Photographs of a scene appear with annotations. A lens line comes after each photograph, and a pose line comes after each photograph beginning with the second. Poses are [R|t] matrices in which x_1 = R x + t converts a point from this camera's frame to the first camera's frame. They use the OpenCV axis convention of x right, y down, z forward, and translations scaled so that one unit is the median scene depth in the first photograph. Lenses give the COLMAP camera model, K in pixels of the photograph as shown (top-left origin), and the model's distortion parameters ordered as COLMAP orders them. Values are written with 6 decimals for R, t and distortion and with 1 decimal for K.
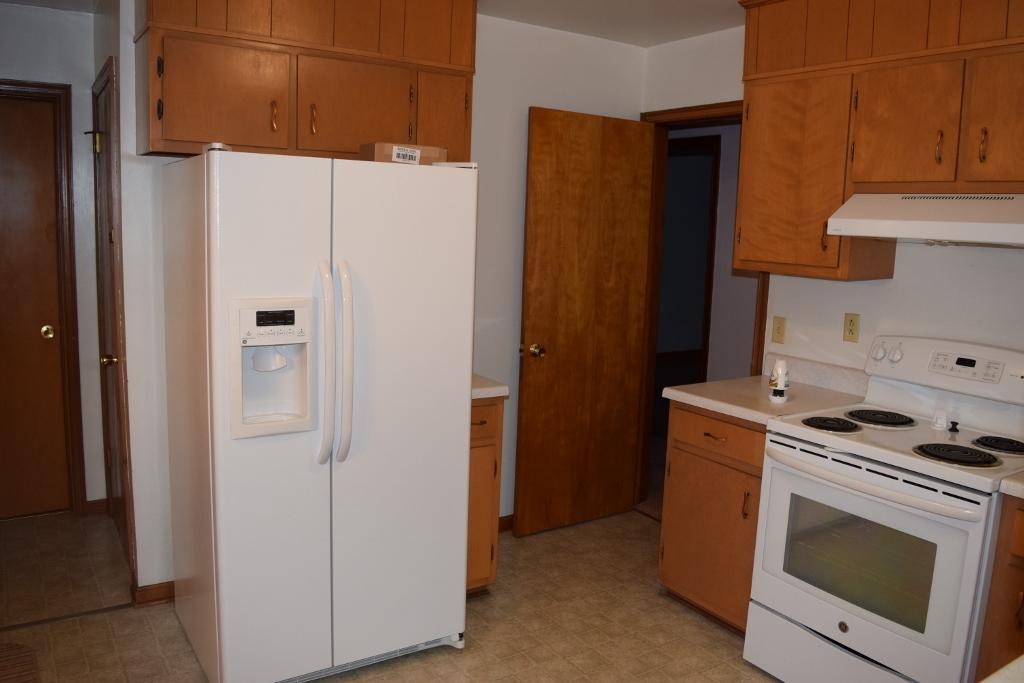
lens RADIAL K [[811.5, 0, 512.0], [0, 811.5, 341.5], [0, 0, 1]] dist [-0.122102, 0.070346]
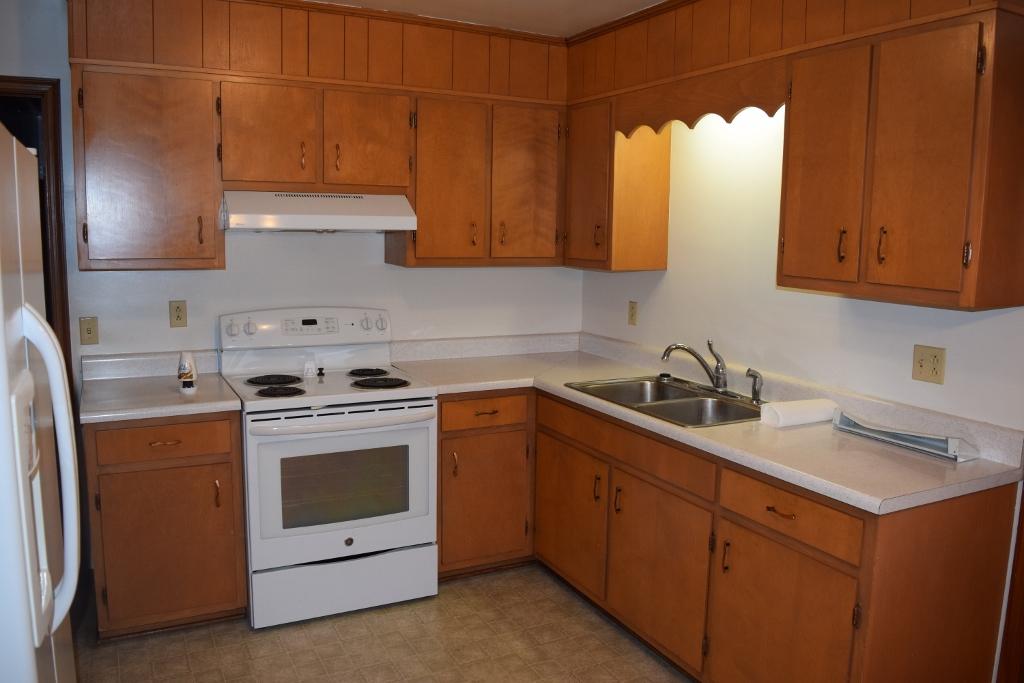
lens RADIAL K [[811.5, 0, 512.0], [0, 811.5, 341.5], [0, 0, 1]] dist [-0.122102, 0.070346]
pose [[0.087876, -0.168552, 0.981768, -0.706674], [0.132888, 0.978755, 0.156140, -0.105921], [-0.987228, 0.116744, 0.108407, 0.533802]]
